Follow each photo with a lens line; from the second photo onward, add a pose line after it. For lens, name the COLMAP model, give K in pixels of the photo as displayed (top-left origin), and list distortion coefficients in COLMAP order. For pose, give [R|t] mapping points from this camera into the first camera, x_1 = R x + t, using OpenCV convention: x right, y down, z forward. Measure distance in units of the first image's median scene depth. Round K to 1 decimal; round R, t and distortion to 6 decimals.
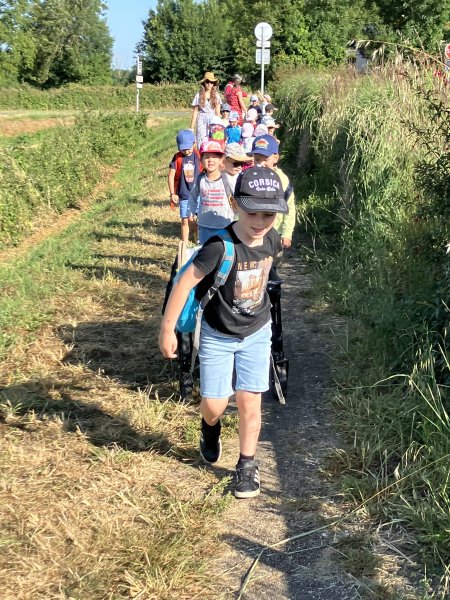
lens RADIAL K [[860.6, 0, 225.0], [0, 860.6, 300.0], [0, 0, 1]] dist [0.030013, 0.020036]
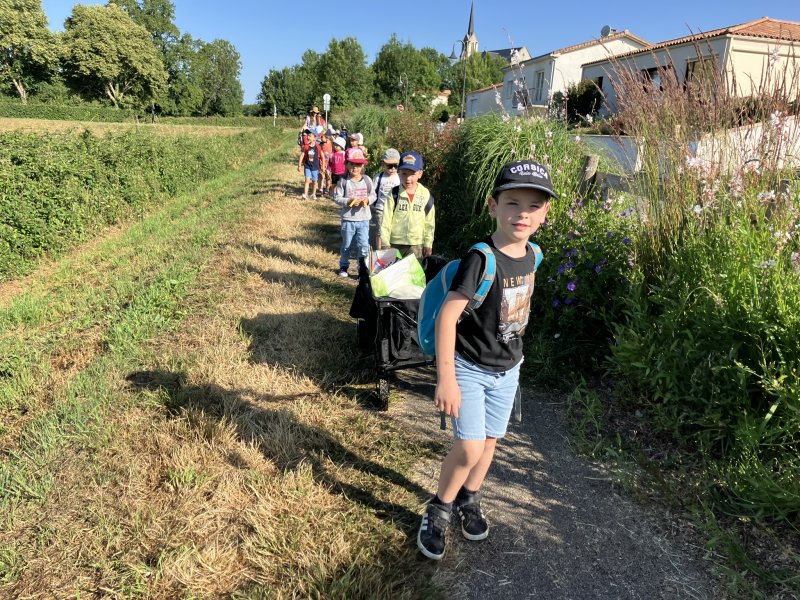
lens RADIAL K [[650.9, 0, 393.5], [0, 650.9, 312.0], [0, 0, 1]] dist [-0.002399, 0.002396]
pose [[0.989959, -0.008164, 0.141117, -0.025418], [0.002326, 0.999136, 0.041485, 0.166910], [-0.141334, -0.040740, 0.989123, -0.659582]]
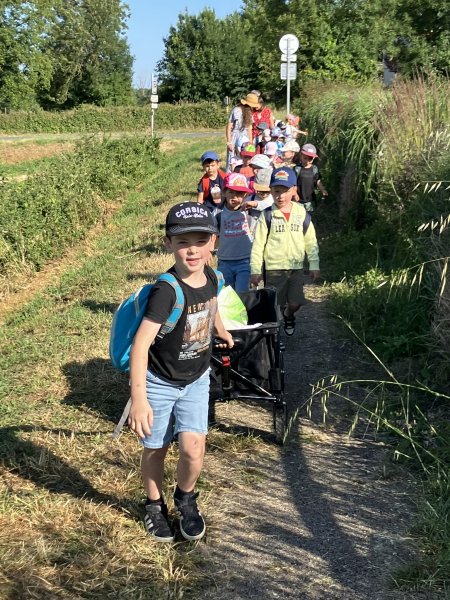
lens RADIAL K [[849.3, 0, 225.0], [0, 849.3, 300.0], [0, 0, 1]] dist [0.035667, -0.039981]
pose [[0.999442, -0.011043, -0.031536, 0.001850], [0.010547, 0.999819, -0.015846, -0.019395], [0.031706, 0.015505, 0.999377, 0.073395]]
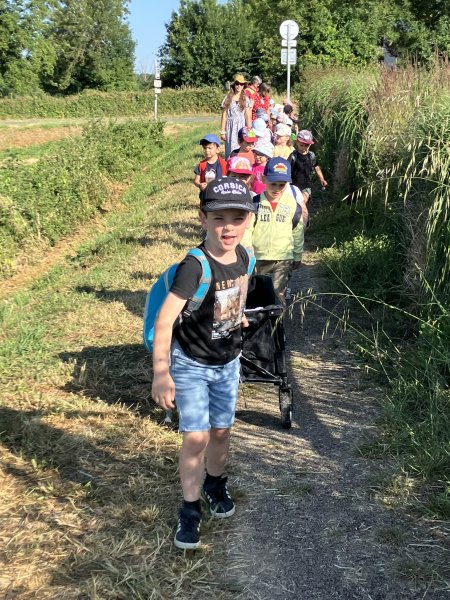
lens RADIAL K [[849.3, 0, 225.0], [0, 849.3, 300.0], [0, 0, 1]] dist [0.035667, -0.039981]
pose [[0.999346, -0.012800, -0.033831, 0.002037], [0.012835, 0.999917, 0.000815, -0.014873], [0.033817, -0.001249, 0.999427, 0.055506]]
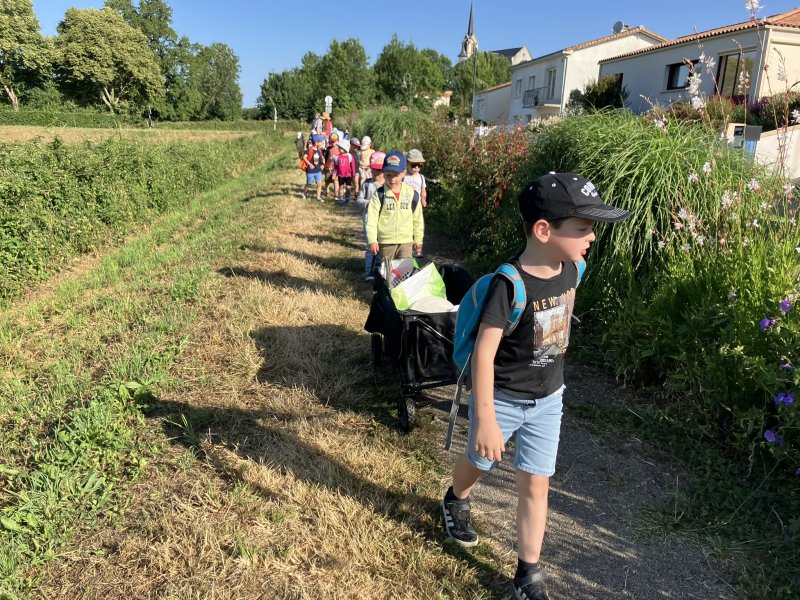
lens RADIAL K [[650.7, 0, 400.0], [0, 650.7, 300.0], [0, 0, 1]] dist [-0.006009, 0.002980]
pose [[0.988703, -0.021007, 0.148405, -0.029045], [0.017862, 0.999587, 0.022489, 0.155050], [-0.148817, -0.019584, 0.988671, -0.612891]]
